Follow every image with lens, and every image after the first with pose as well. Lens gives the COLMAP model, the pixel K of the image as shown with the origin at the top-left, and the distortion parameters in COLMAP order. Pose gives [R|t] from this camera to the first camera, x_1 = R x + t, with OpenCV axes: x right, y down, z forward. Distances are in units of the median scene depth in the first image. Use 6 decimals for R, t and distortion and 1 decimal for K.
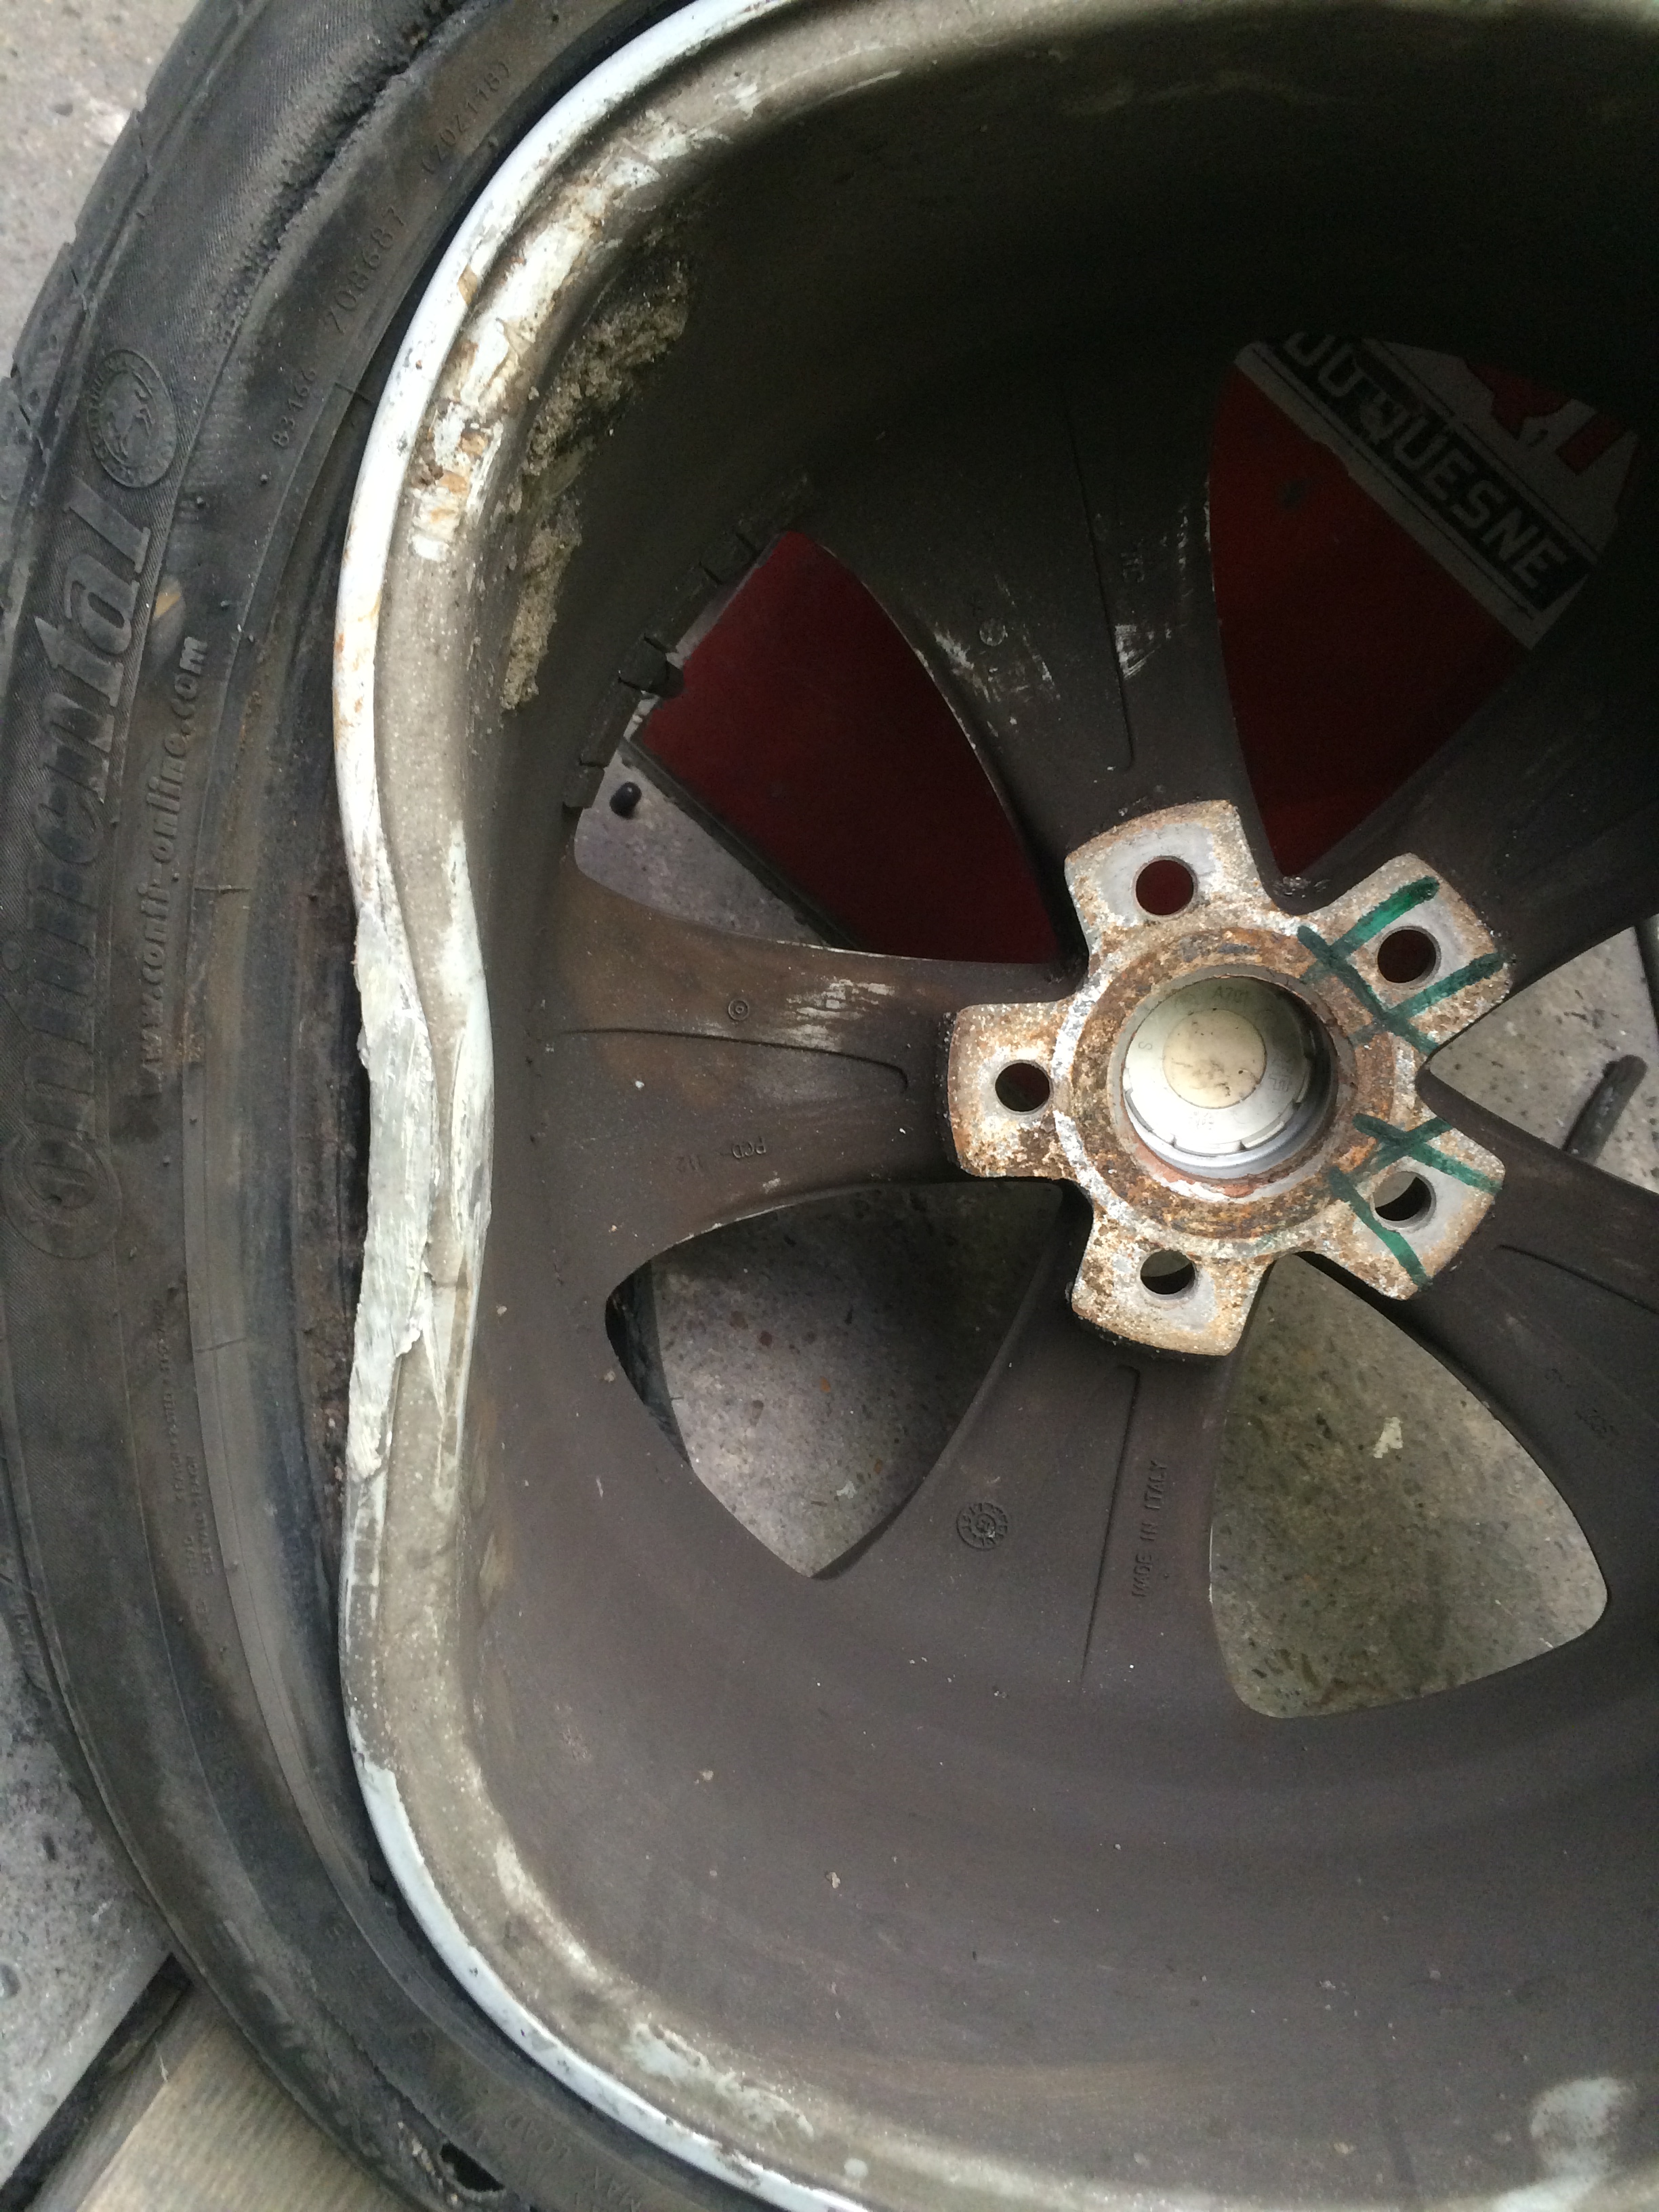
lens RADIAL K [[1912.3, 0, 815.0], [0, 1912.3, 1104.5], [0, 0, 1]] dist [0.083245, -0.129676]
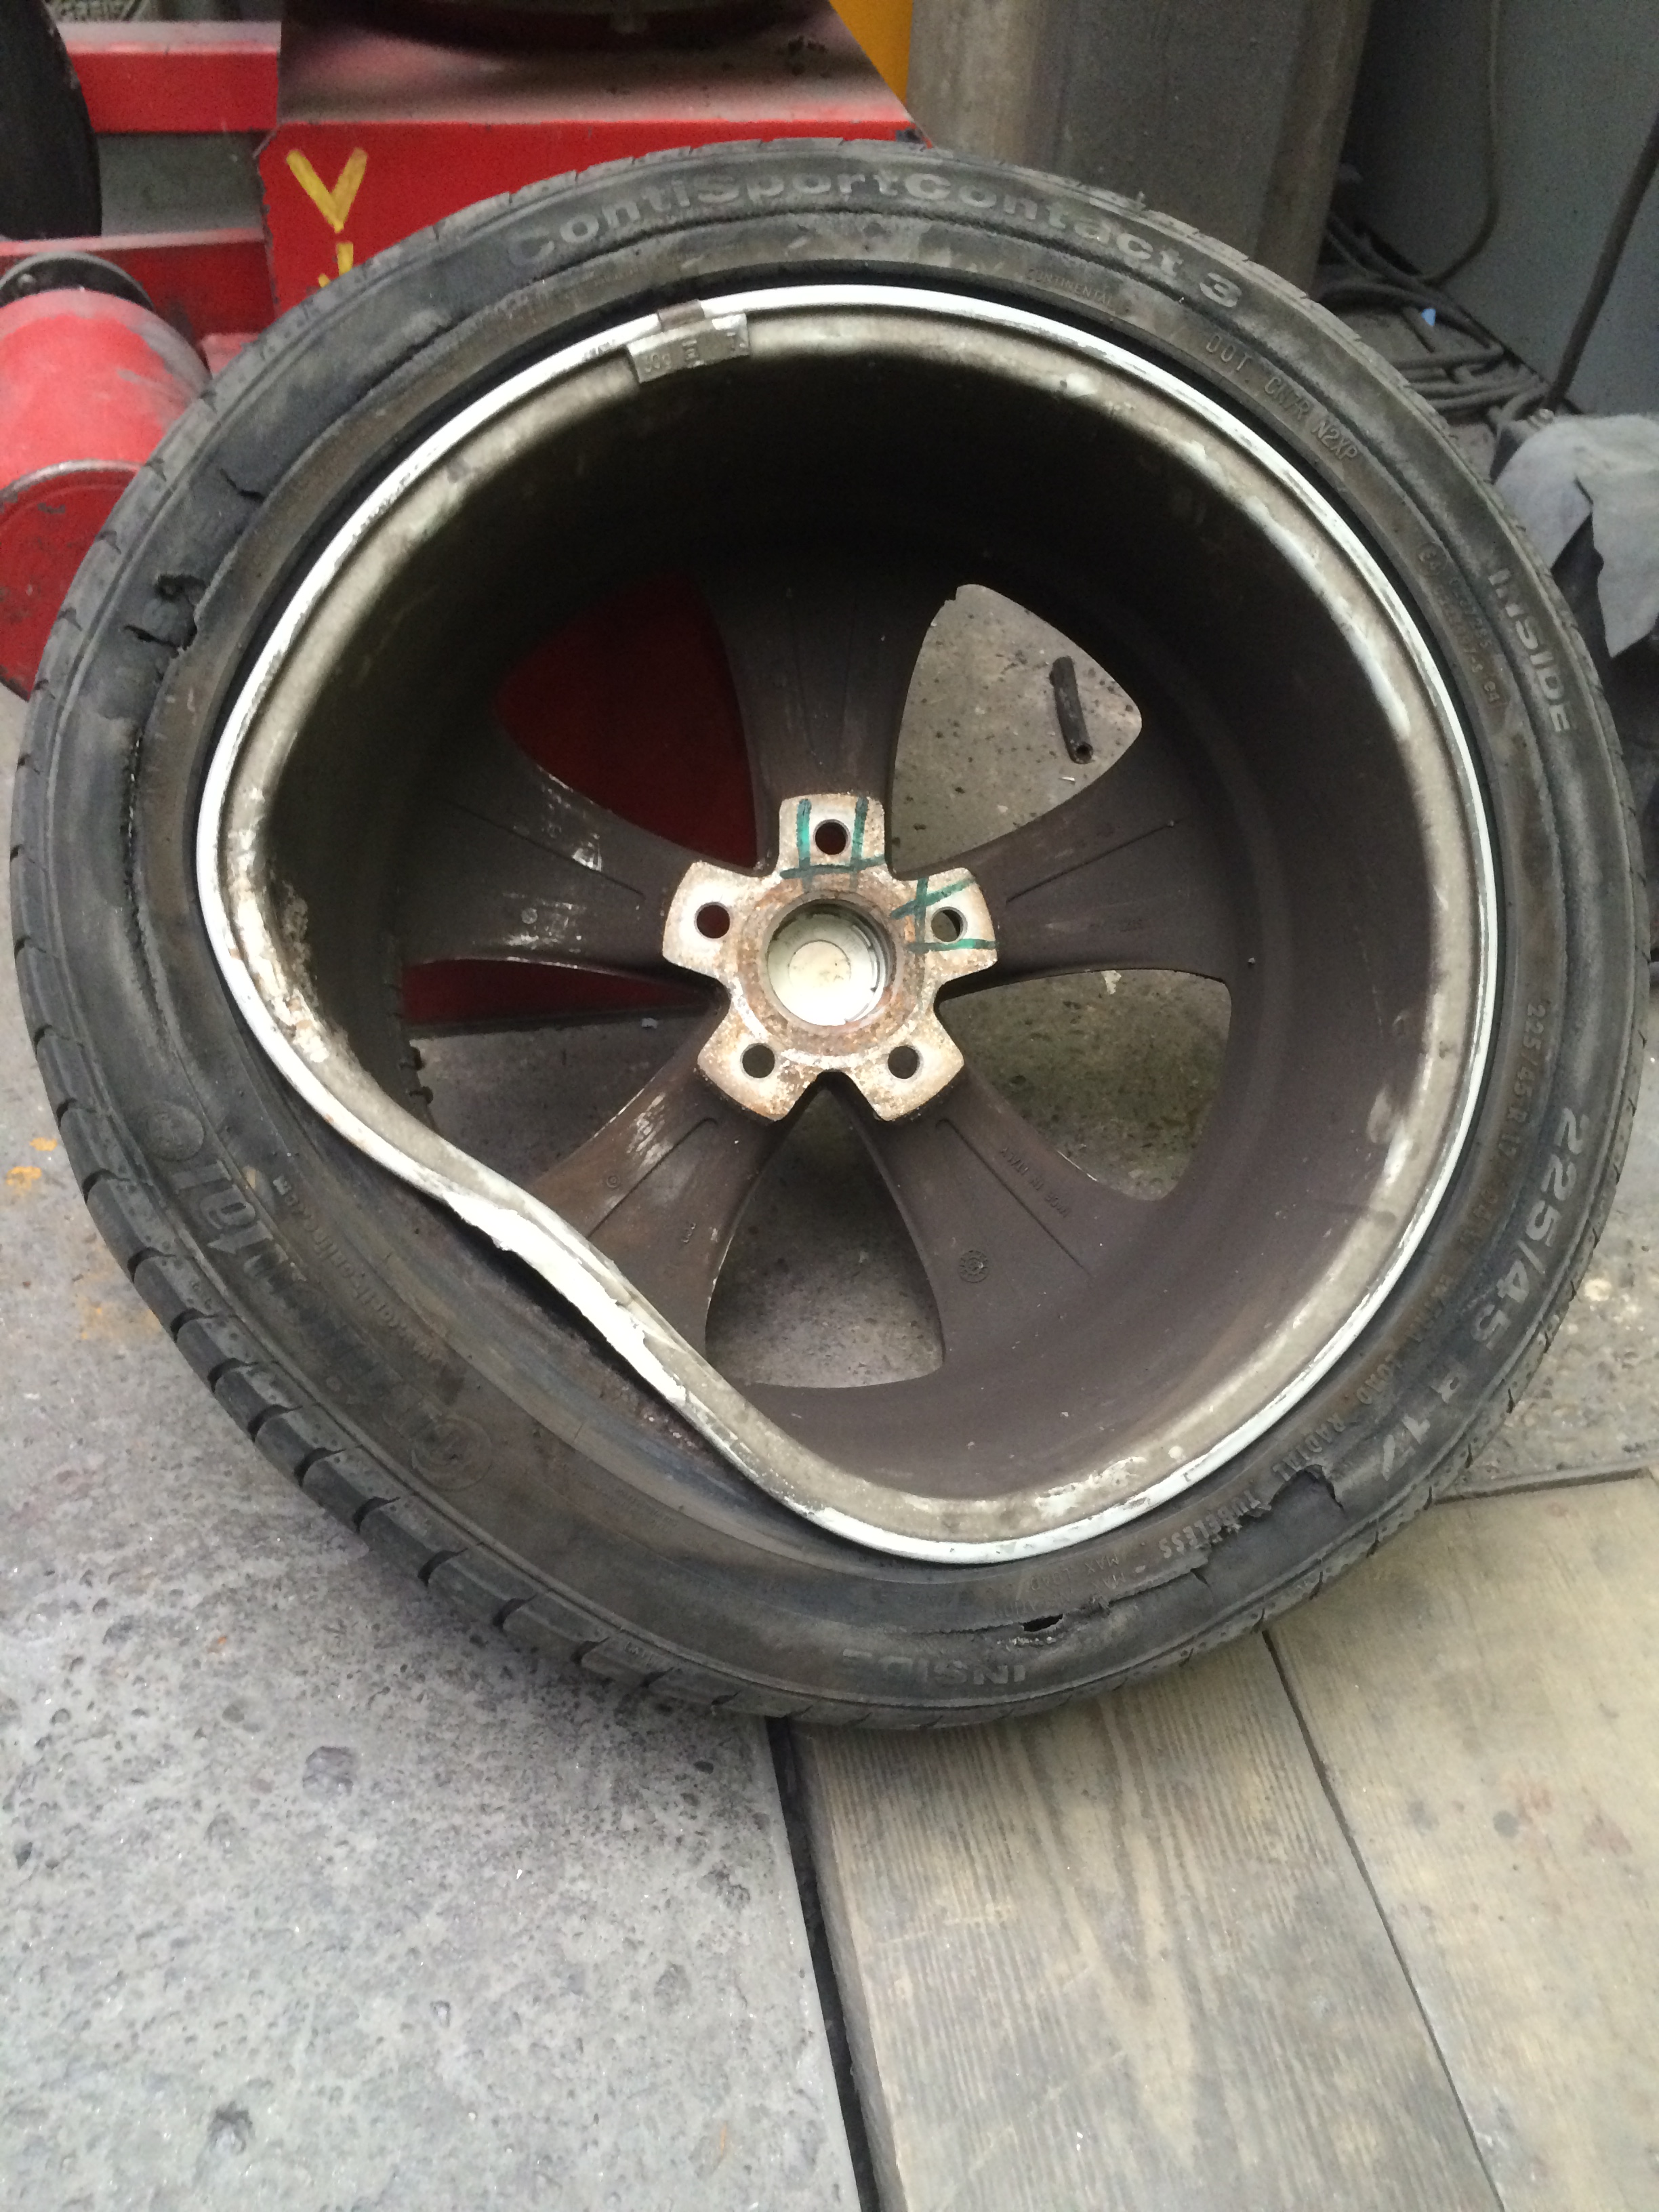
lens RADIAL K [[1912.3, 0, 815.0], [0, 1912.3, 1104.5], [0, 0, 1]] dist [0.083245, -0.129676]
pose [[0.601052, -0.773641, 0.200537, -0.226176], [0.798531, 0.591666, -0.110811, 0.240717], [-0.032923, 0.226738, 0.973399, -0.603823]]
